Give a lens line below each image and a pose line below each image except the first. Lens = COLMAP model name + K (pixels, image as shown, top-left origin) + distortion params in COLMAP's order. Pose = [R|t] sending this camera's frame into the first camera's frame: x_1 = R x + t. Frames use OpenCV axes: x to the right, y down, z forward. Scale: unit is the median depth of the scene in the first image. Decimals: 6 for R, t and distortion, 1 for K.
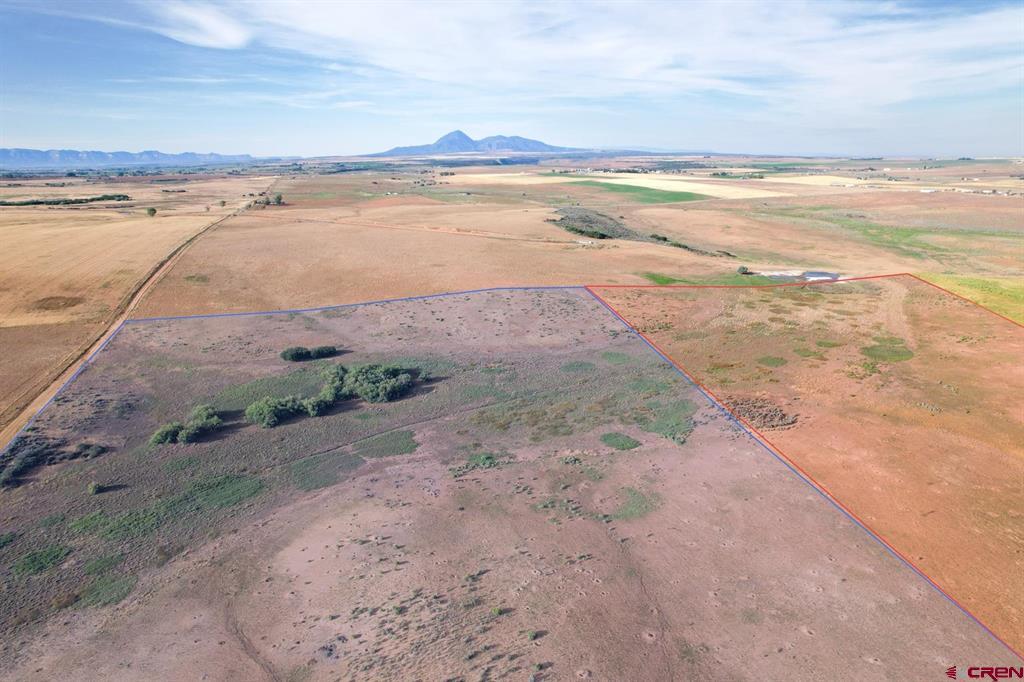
lens RADIAL K [[661.0, 0, 531.6], [0, 661.0, 348.4], [0, 0, 1]] dist [-0.106153, 0.094201]
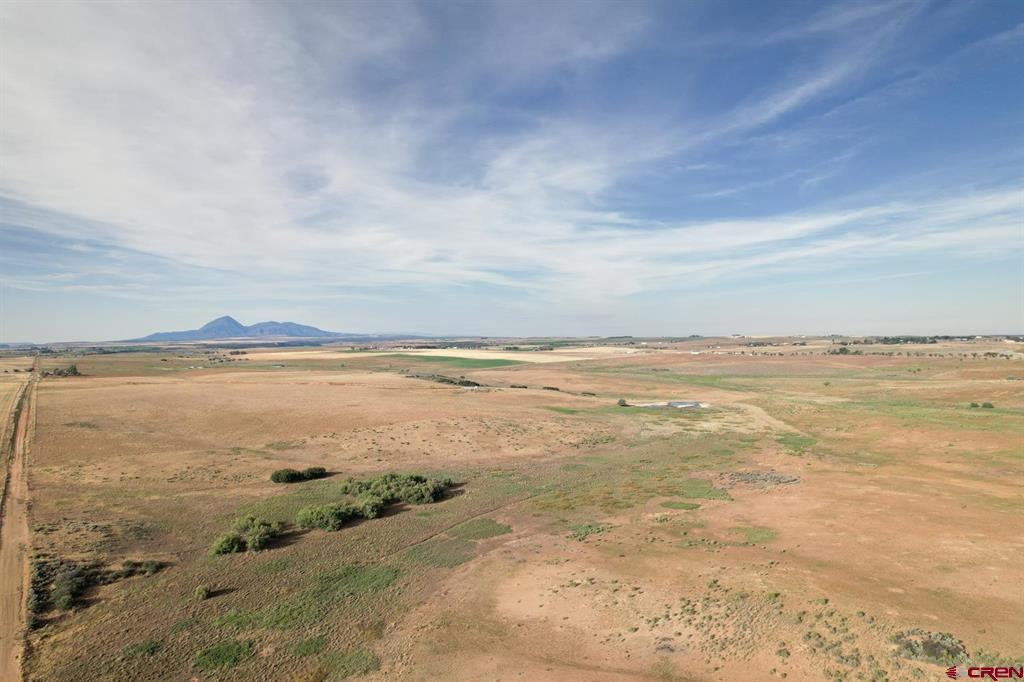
lens RADIAL K [[656.1, 0, 531.0], [0, 656.1, 370.8], [0, 0, 1]] dist [-0.098788, 0.102355]
pose [[0.943212, -0.023365, 0.331369, -0.146360], [0.101632, 0.969988, -0.220893, 0.044190], [-0.316263, 0.242026, 0.917279, 0.008724]]
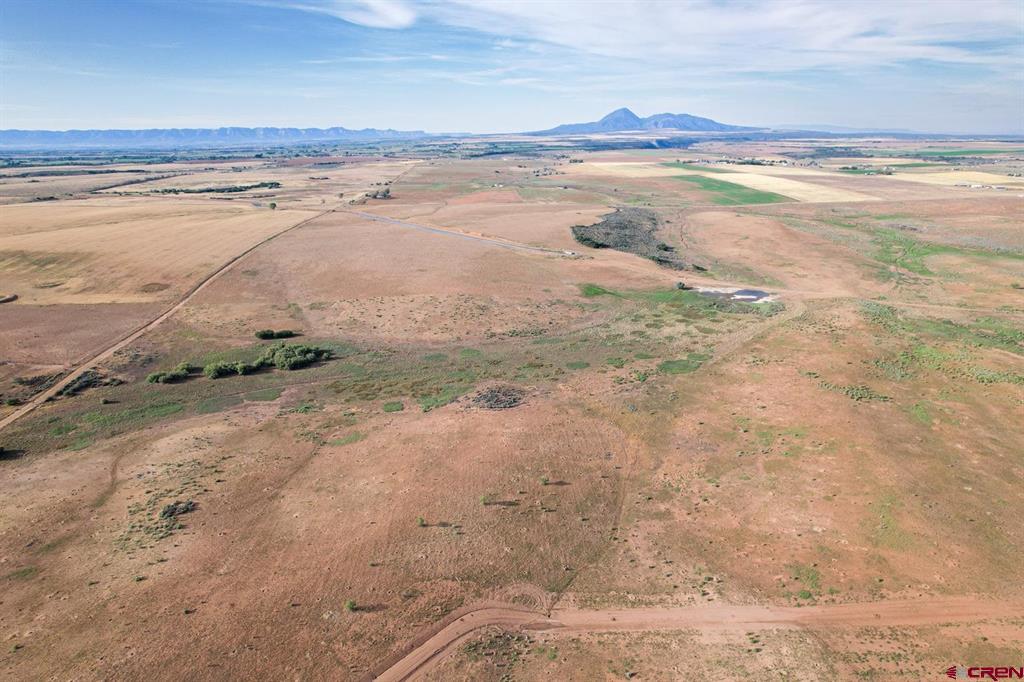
lens RADIAL K [[656.1, 0, 531.0], [0, 656.1, 370.8], [0, 0, 1]] dist [-0.098788, 0.102355]
pose [[0.969129, 0.087004, -0.230693, 0.262912], [-0.071380, 0.994607, 0.075245, -0.028472], [0.235995, -0.056455, 0.970113, -0.145512]]
